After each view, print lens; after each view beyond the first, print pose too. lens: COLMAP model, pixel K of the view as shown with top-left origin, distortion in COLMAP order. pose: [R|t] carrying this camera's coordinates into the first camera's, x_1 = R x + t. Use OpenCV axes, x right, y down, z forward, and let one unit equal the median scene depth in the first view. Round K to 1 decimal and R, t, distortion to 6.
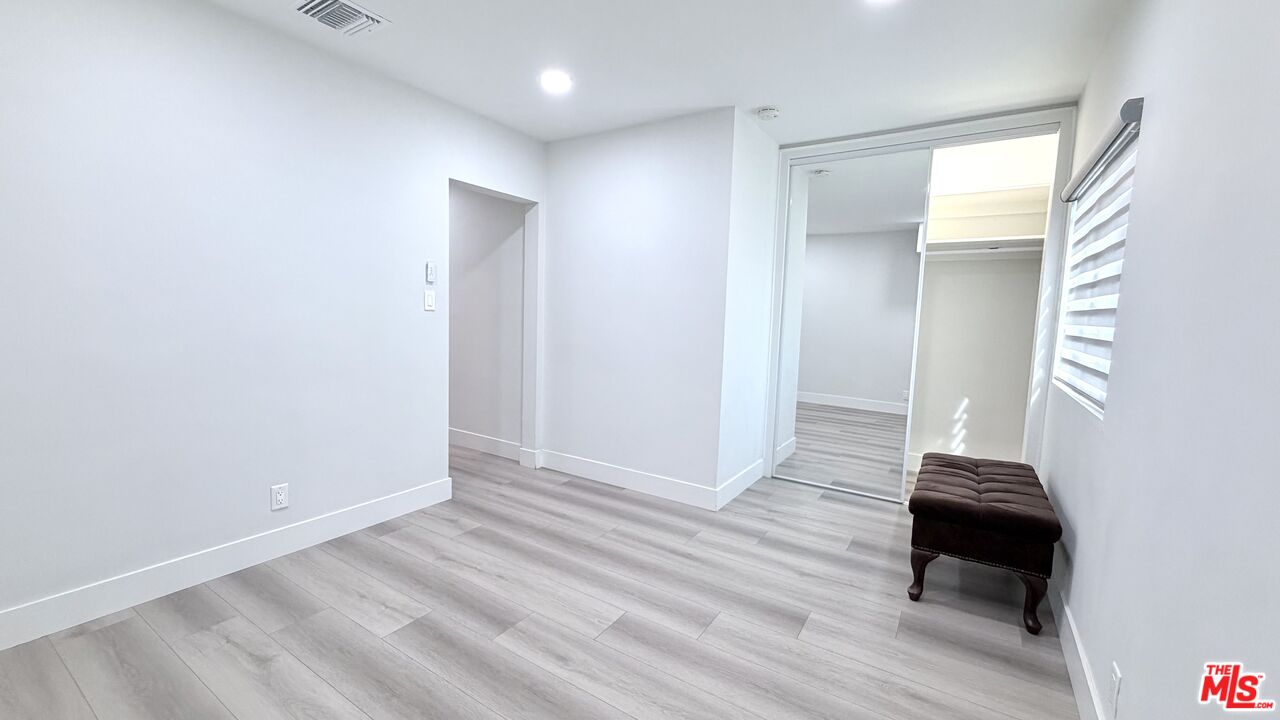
lens RADIAL K [[512.9, 0, 640.3], [0, 512.9, 360.8], [0, 0, 1]] dist [0.003763, 0.000003]
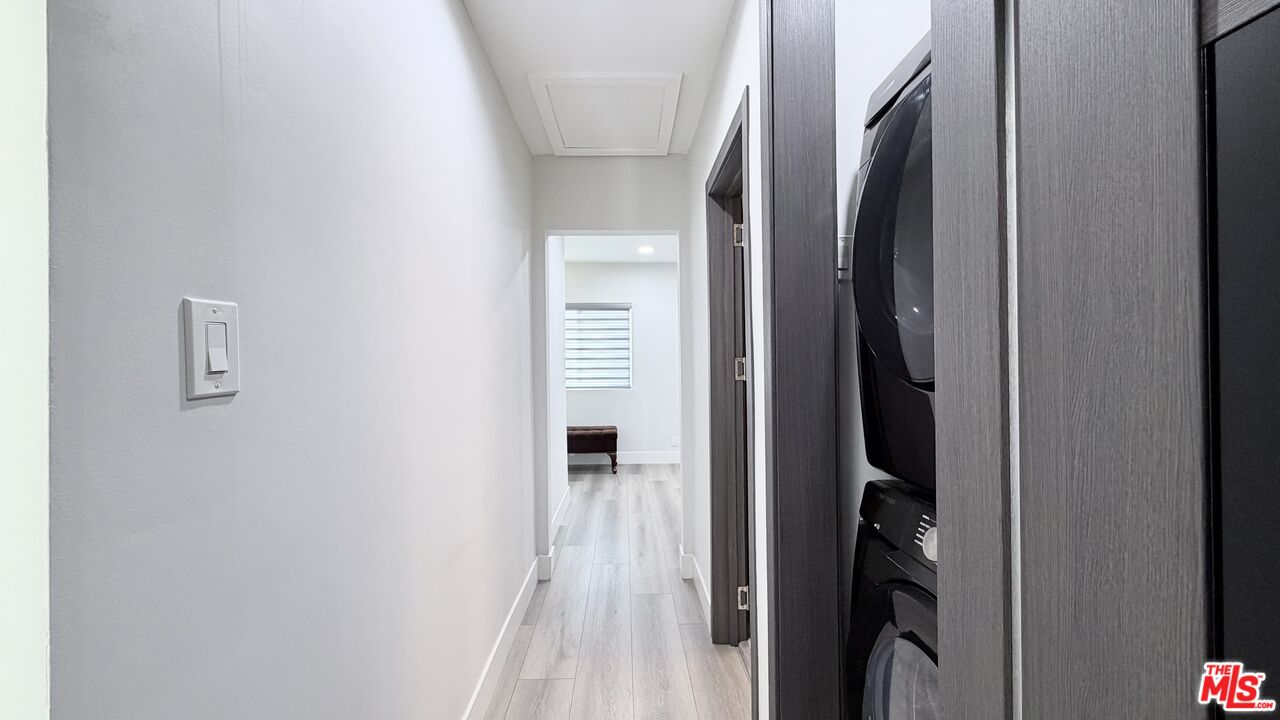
lens RADIAL K [[512.9, 0, 640.8], [0, 512.9, 360.3], [0, 0, 1]] dist [0.003763, 0.000003]
pose [[-0.565417, -0.024388, 0.824445, -1.142760], [0.075045, 0.993896, 0.080867, -0.197233], [-0.821384, 0.107594, -0.560135, 1.613981]]
